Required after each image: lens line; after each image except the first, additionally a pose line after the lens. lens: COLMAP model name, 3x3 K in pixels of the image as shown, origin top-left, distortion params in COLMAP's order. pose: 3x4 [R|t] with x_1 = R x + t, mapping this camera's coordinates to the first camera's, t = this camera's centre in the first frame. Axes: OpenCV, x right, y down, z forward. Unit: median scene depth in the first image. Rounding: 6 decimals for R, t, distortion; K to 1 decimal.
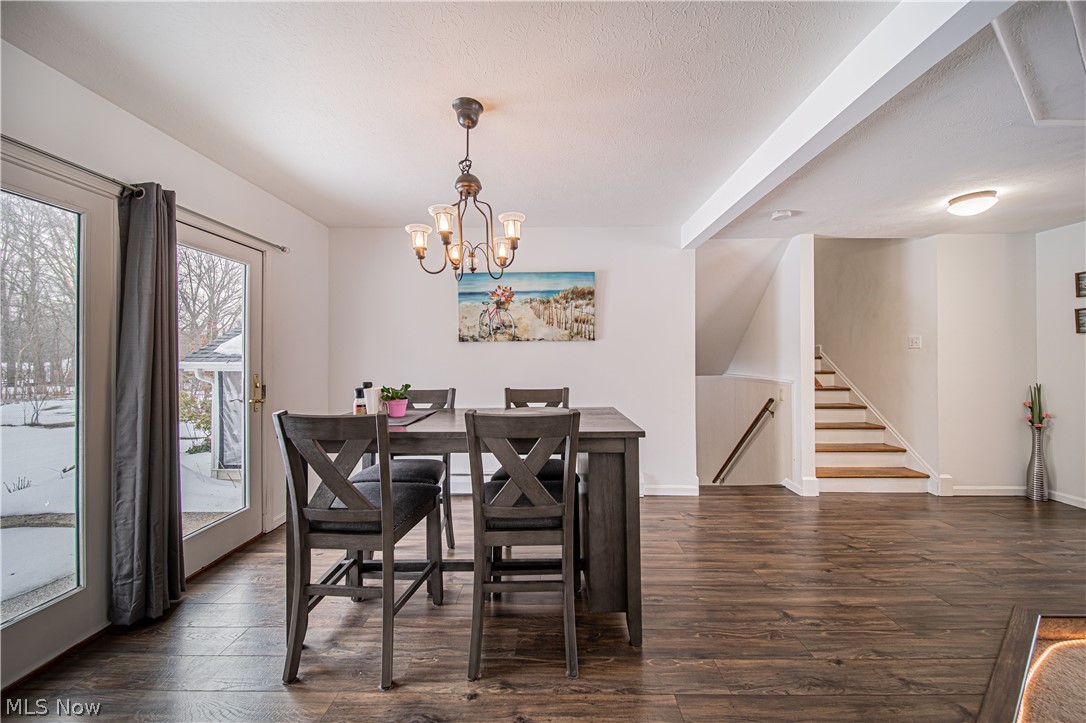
lens RADIAL K [[381.9, 0, 545.7], [0, 381.9, 355.9], [0, 0, 1]] dist [-0.000352, -0.000775]
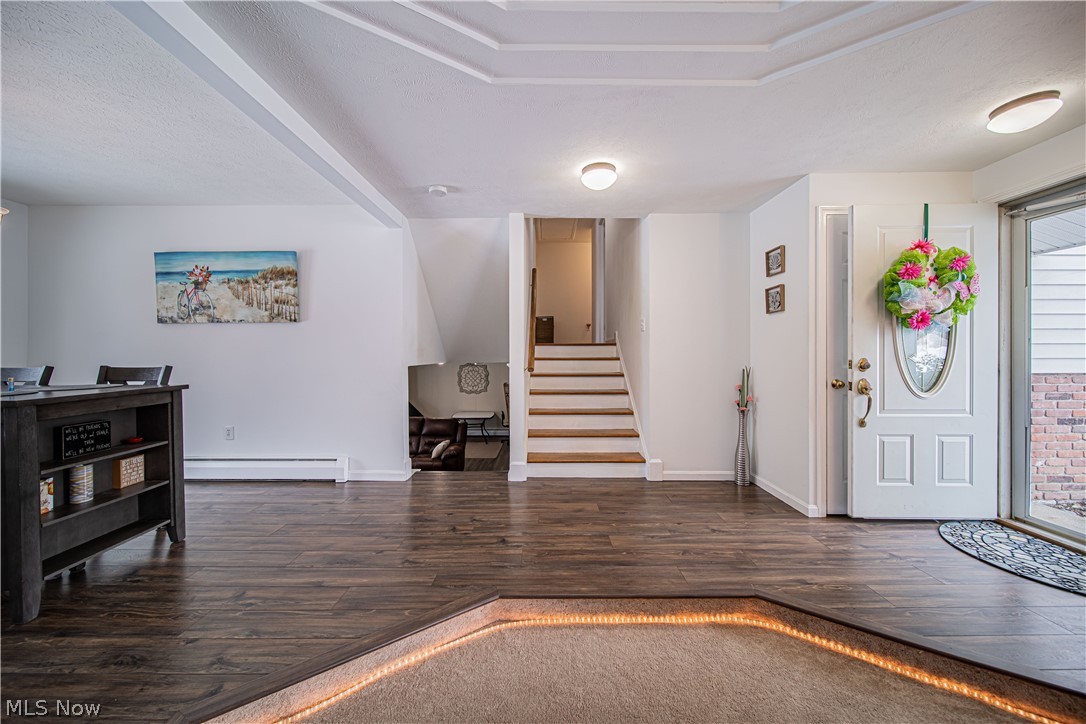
lens RADIAL K [[381.9, 0, 547.1], [0, 381.9, 354.7], [0, 0, 1]] dist [-0.000352, -0.000775]
pose [[0.999965, 0.000658, 0.008353, 0.761689], [-0.000688, 0.999994, 0.003533, 0.039483], [-0.008350, -0.003539, 0.999959, 0.021681]]
